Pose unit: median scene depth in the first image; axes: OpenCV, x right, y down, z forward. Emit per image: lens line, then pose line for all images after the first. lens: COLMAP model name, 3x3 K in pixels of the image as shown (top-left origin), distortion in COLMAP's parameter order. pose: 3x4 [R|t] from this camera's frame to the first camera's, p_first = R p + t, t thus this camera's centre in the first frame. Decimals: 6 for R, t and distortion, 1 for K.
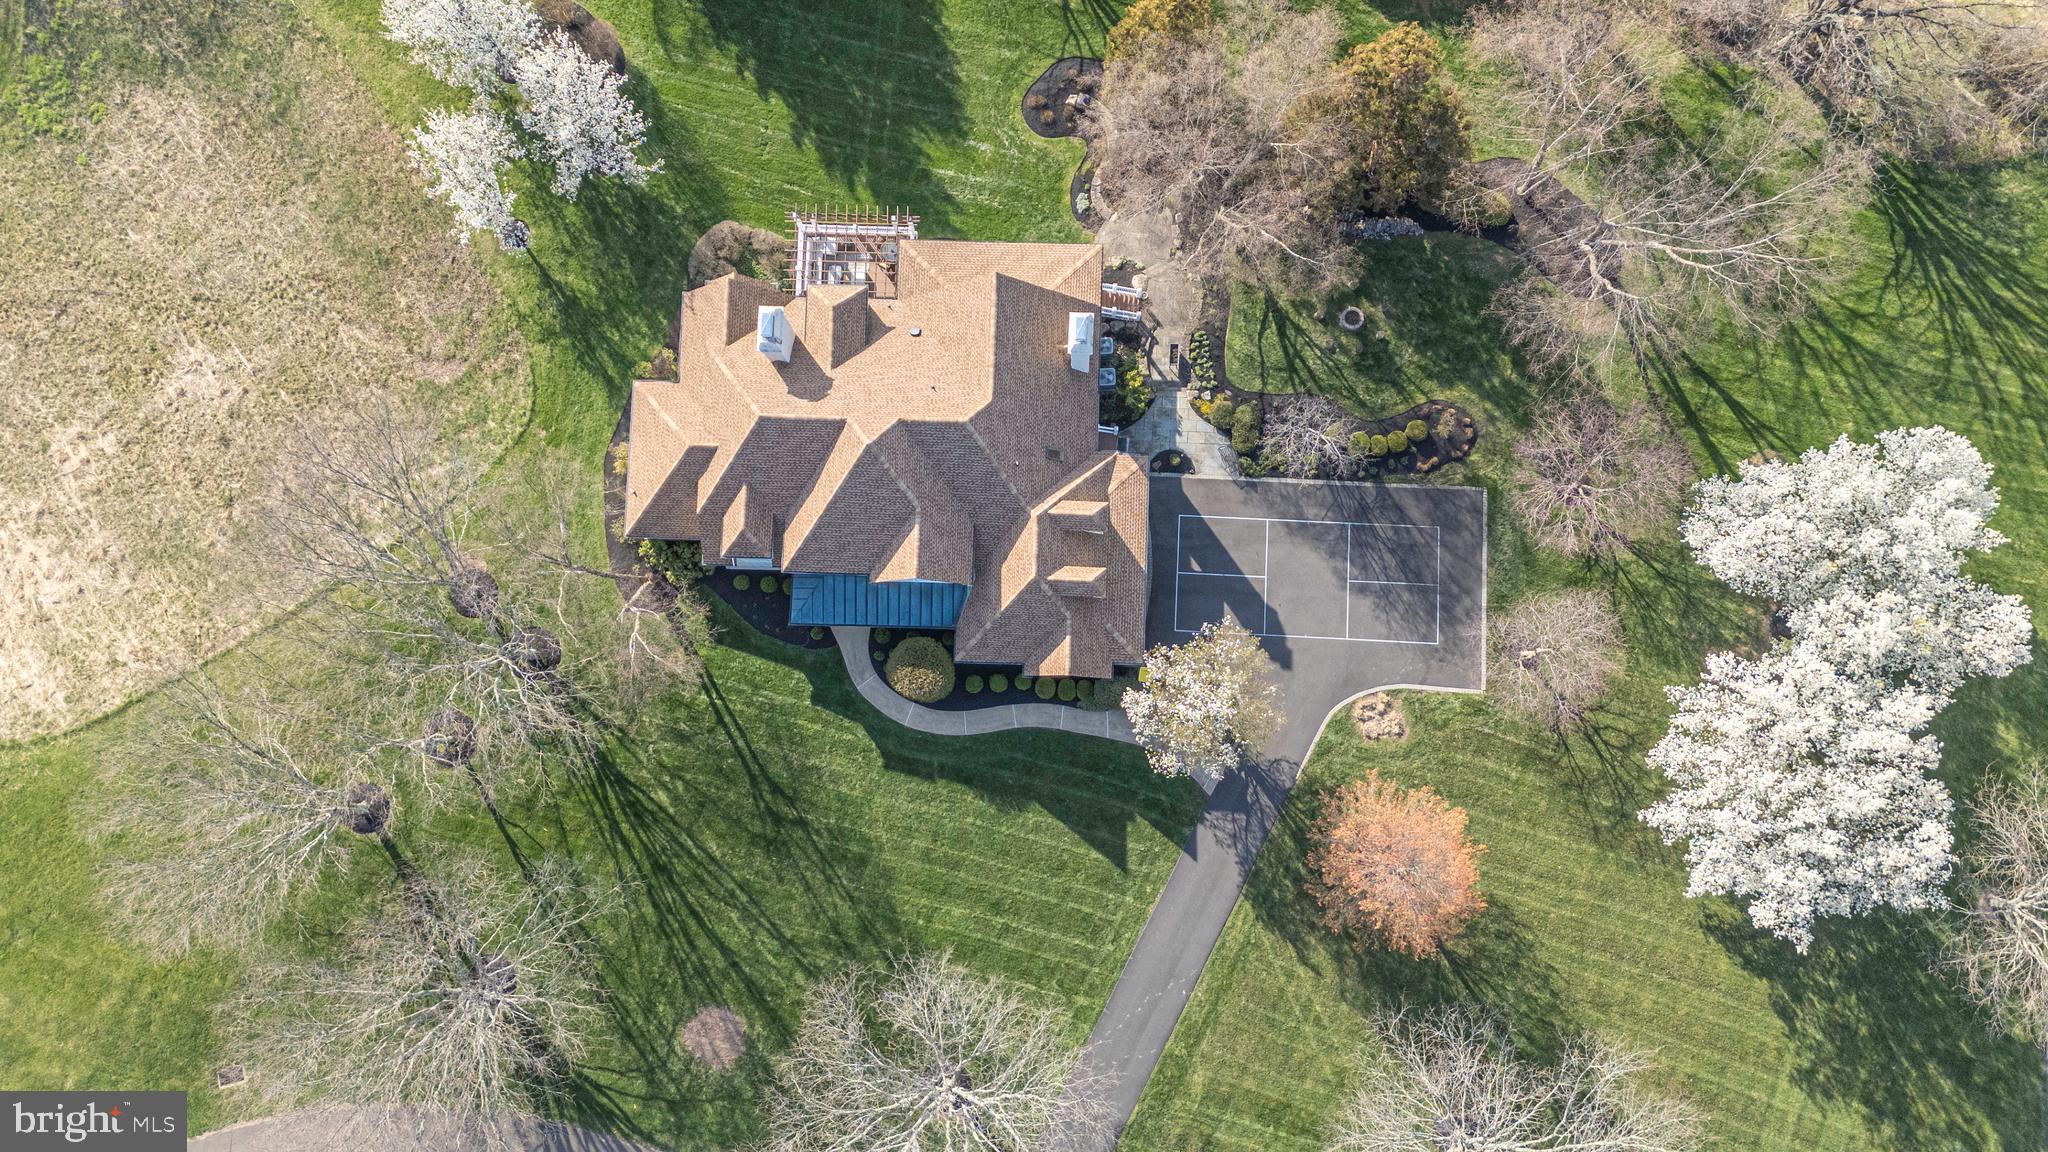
lens RADIAL K [[1495.2, 0, 1029.3], [0, 1495.2, 573.0], [0, 0, 1]] dist [0.078140, -0.080670]
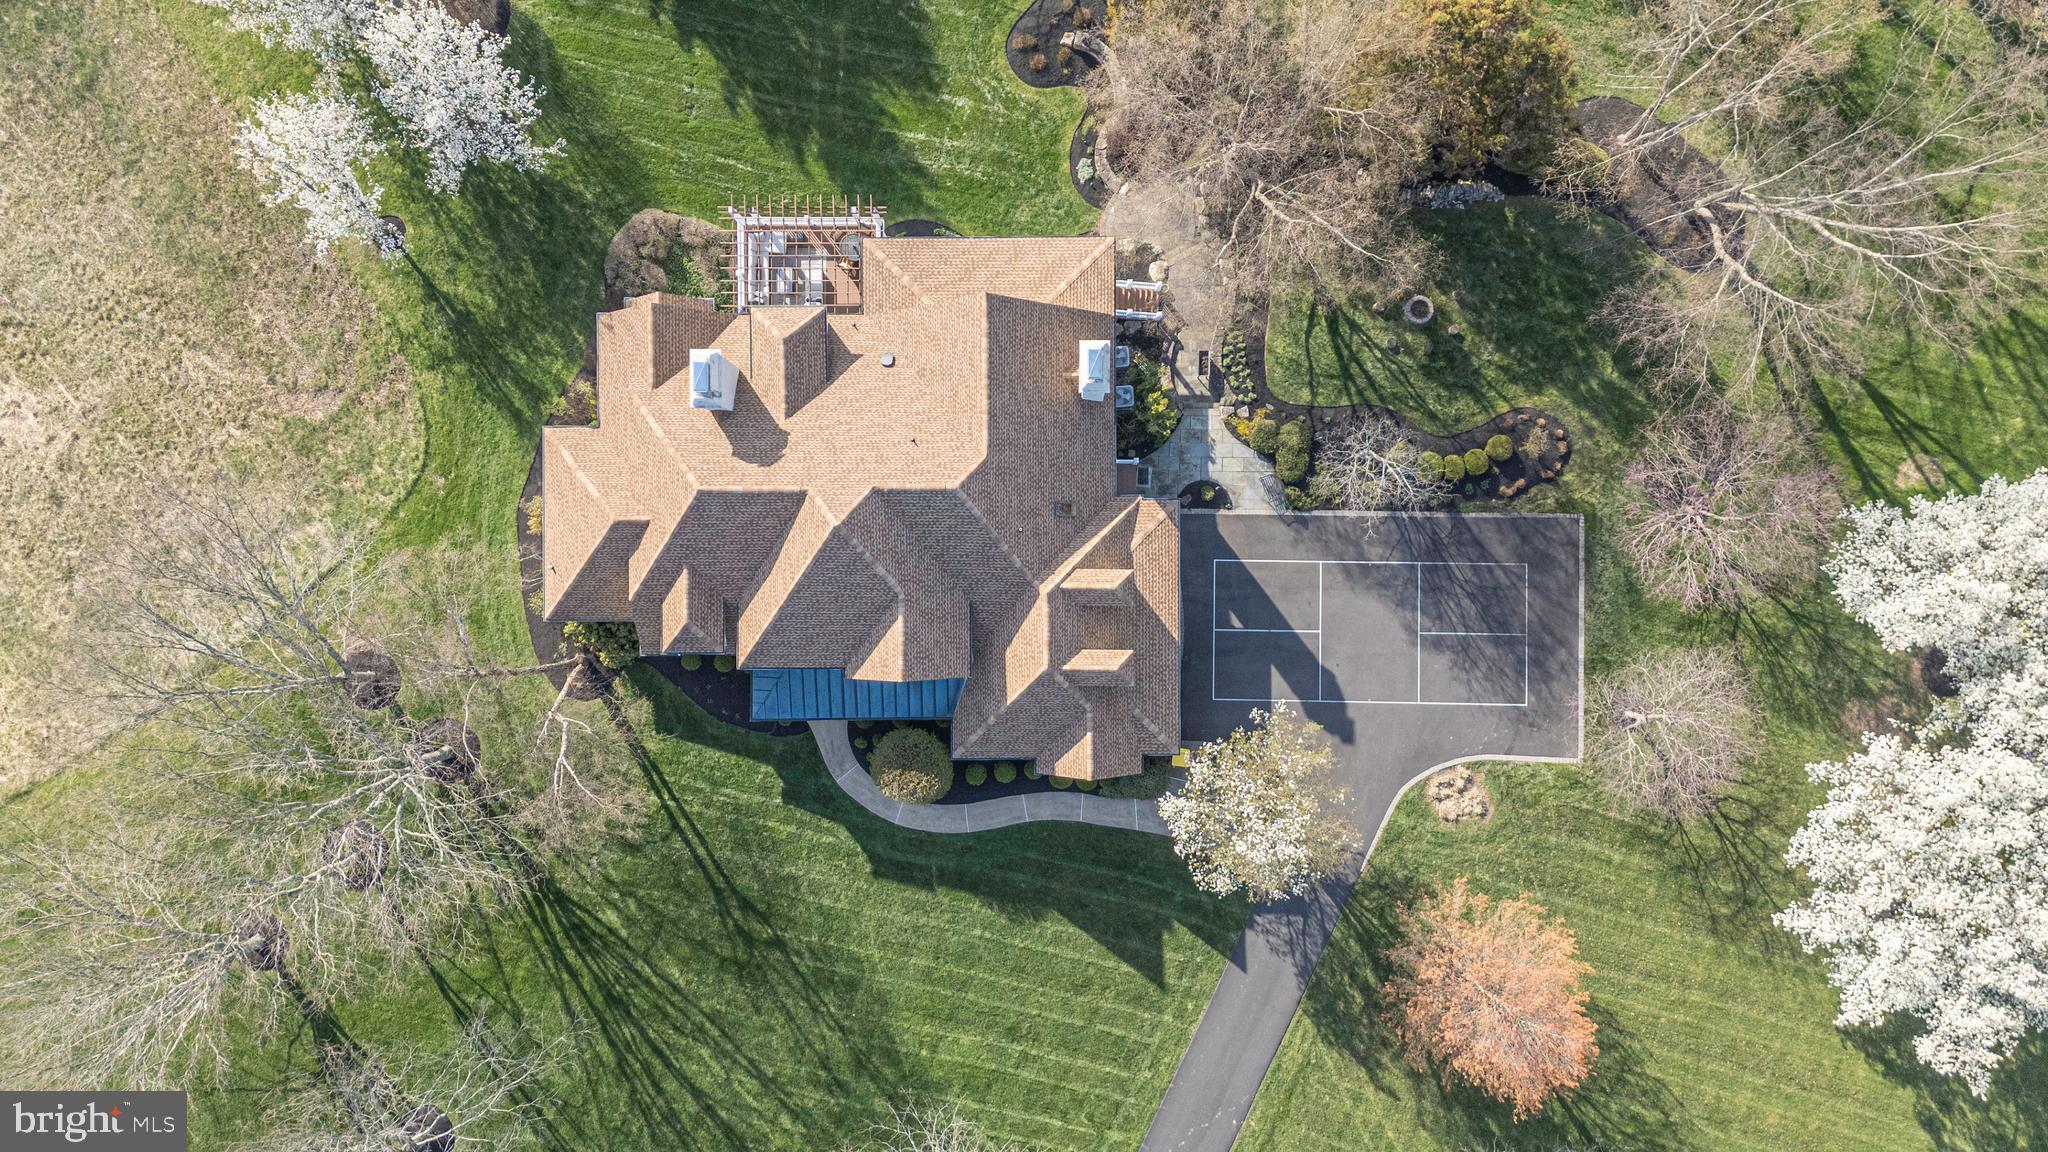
lens RADIAL K [[1495.2, 0, 1029.3], [0, 1495.2, 573.0], [0, 0, 1]] dist [0.078140, -0.080670]
pose [[0.999315, -0.035490, 0.010501, -0.011822], [0.034108, 0.993235, 0.111001, -0.129313], [-0.014370, -0.110567, 0.993765, 0.176580]]
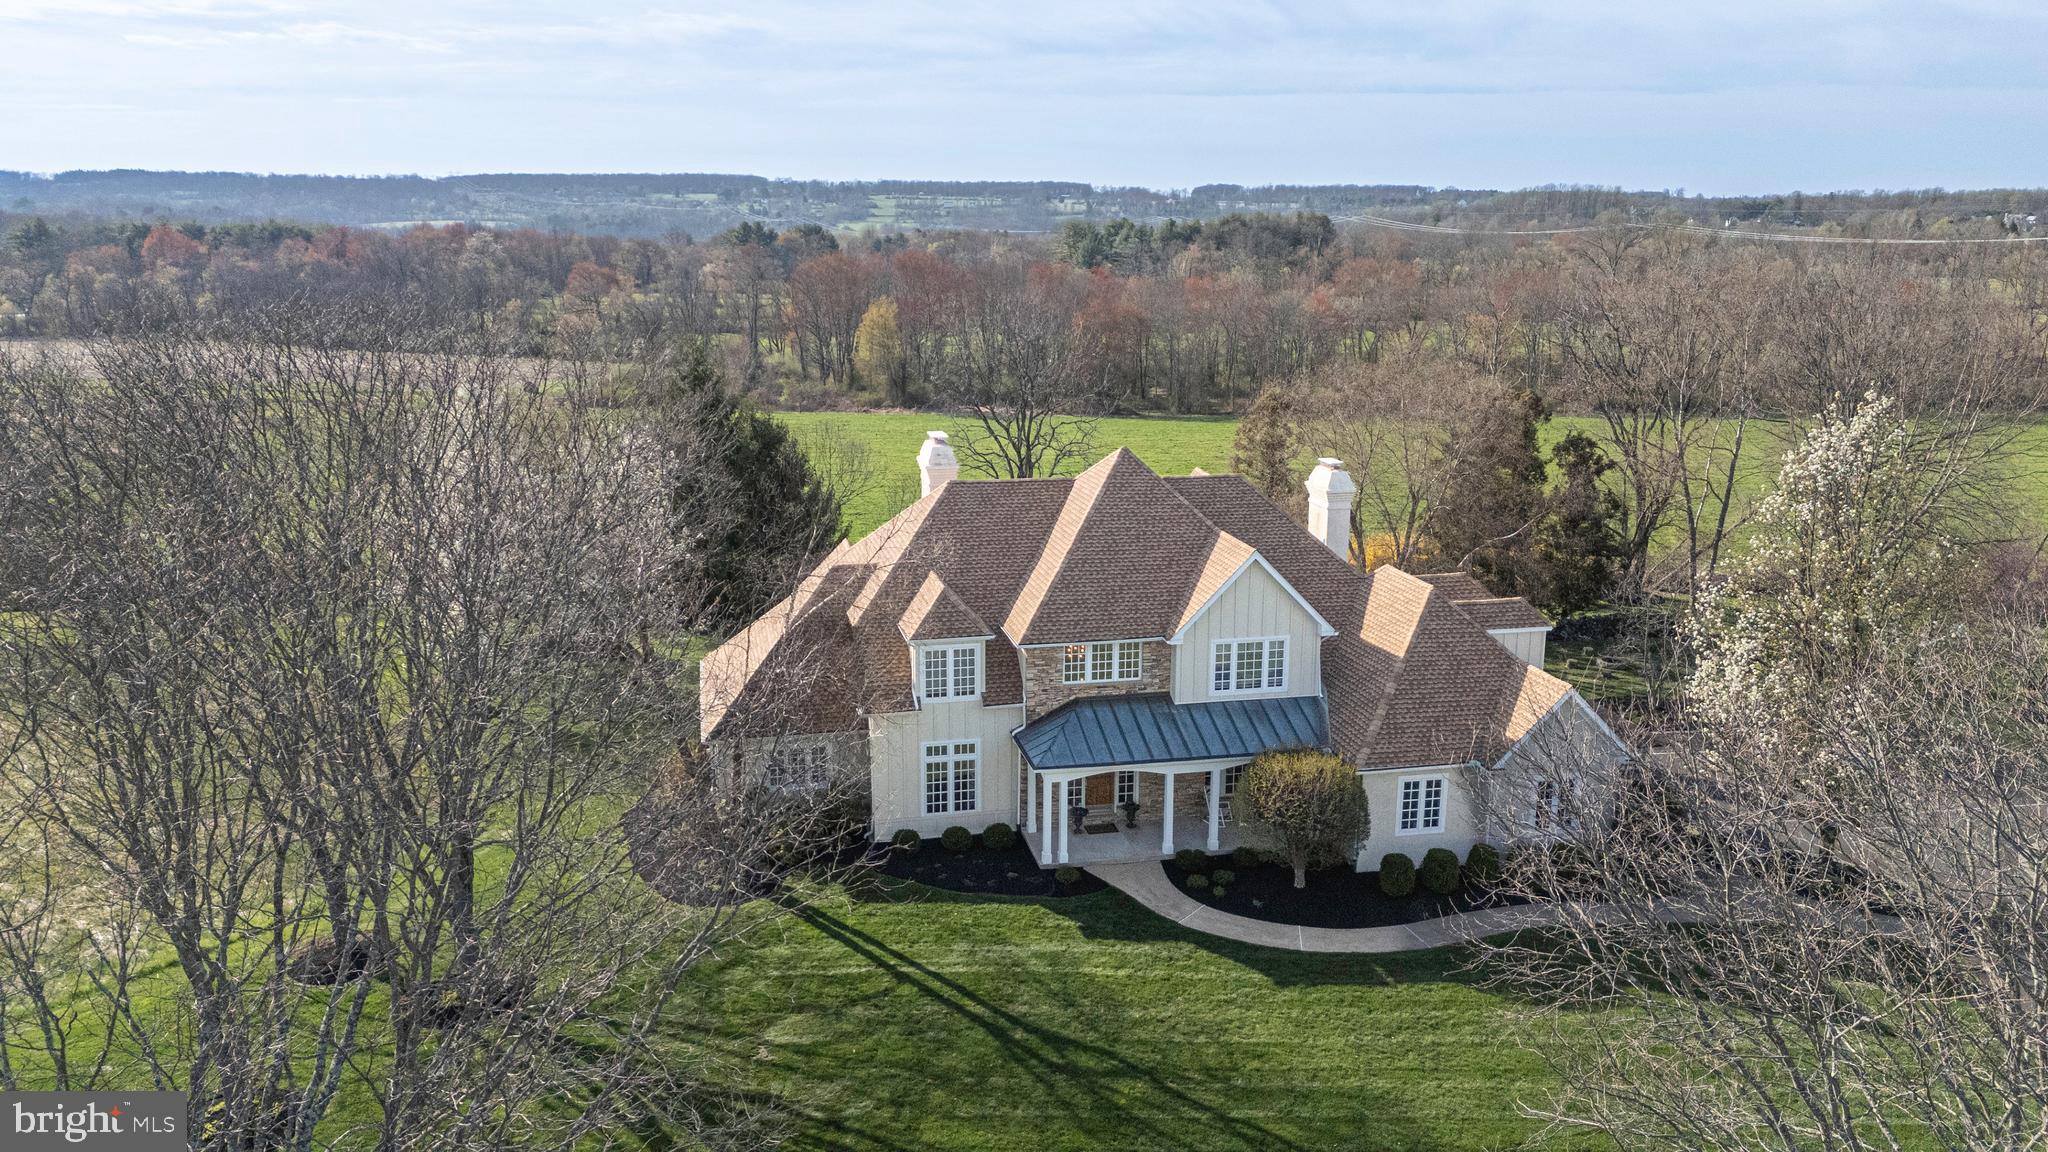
lens RADIAL K [[1495.2, 0, 1029.3], [0, 1495.2, 573.0], [0, 0, 1]] dist [0.078140, -0.080670]
pose [[0.969304, -0.030667, 0.243944, -0.278441], [0.240277, 0.328476, -0.913439, 0.475000], [-0.052118, 0.944014, 0.325762, 0.738583]]
